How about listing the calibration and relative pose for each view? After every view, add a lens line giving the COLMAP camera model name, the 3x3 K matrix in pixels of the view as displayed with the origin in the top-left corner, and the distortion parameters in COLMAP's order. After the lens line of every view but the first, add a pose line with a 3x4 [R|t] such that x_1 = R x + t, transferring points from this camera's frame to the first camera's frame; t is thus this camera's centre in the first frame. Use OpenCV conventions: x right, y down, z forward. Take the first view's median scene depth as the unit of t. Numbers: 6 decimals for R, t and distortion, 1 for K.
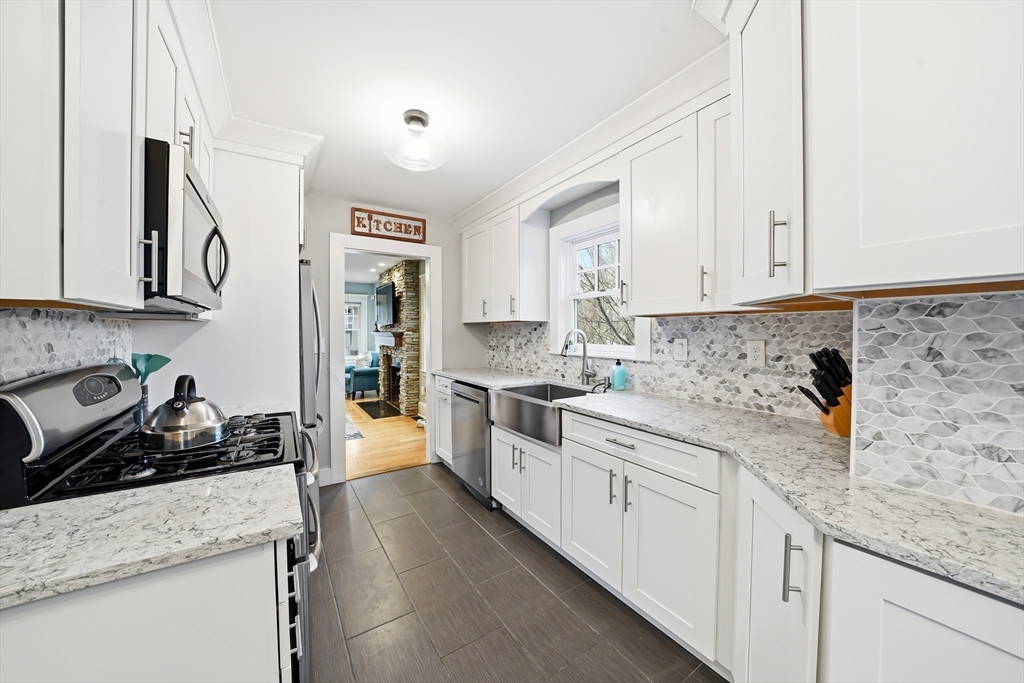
lens RADIAL K [[360.5, 0, 507.5], [0, 360.5, 338.2], [0, 0, 1]] dist [-0.014682, -0.000353]
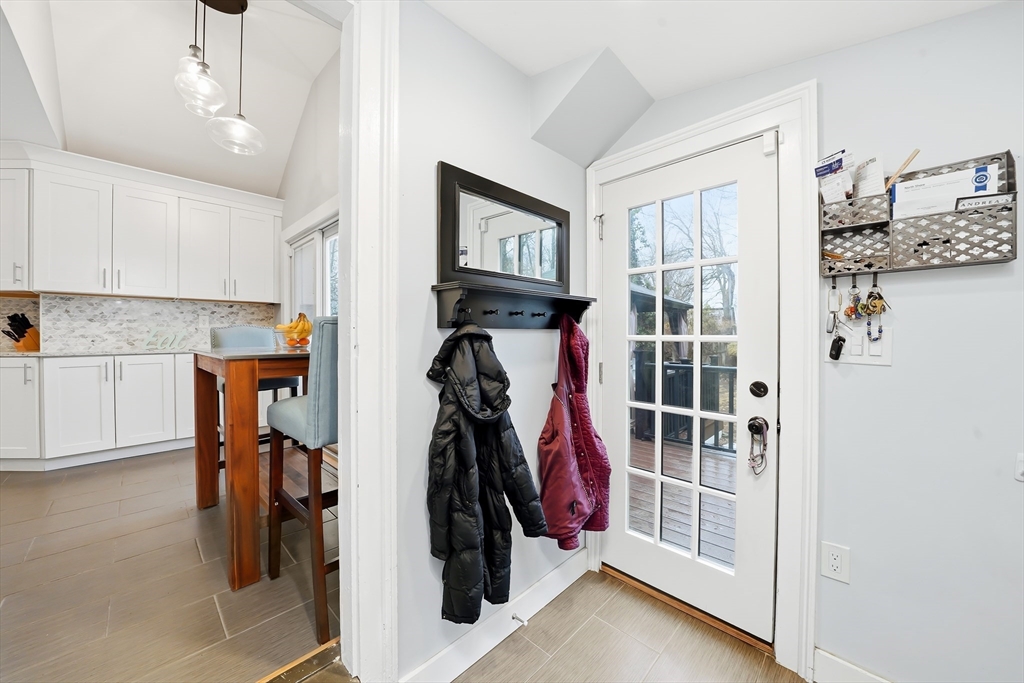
lens RADIAL K [[374.7, 0, 514.9], [0, 374.7, 336.6], [0, 0, 1]] dist [-0.013405, 0.001188]
pose [[-0.219818, -0.003509, 0.975535, -3.302897], [0.013824, 0.999882, 0.006711, 0.323709], [-0.975443, 0.014961, -0.219744, -2.505770]]
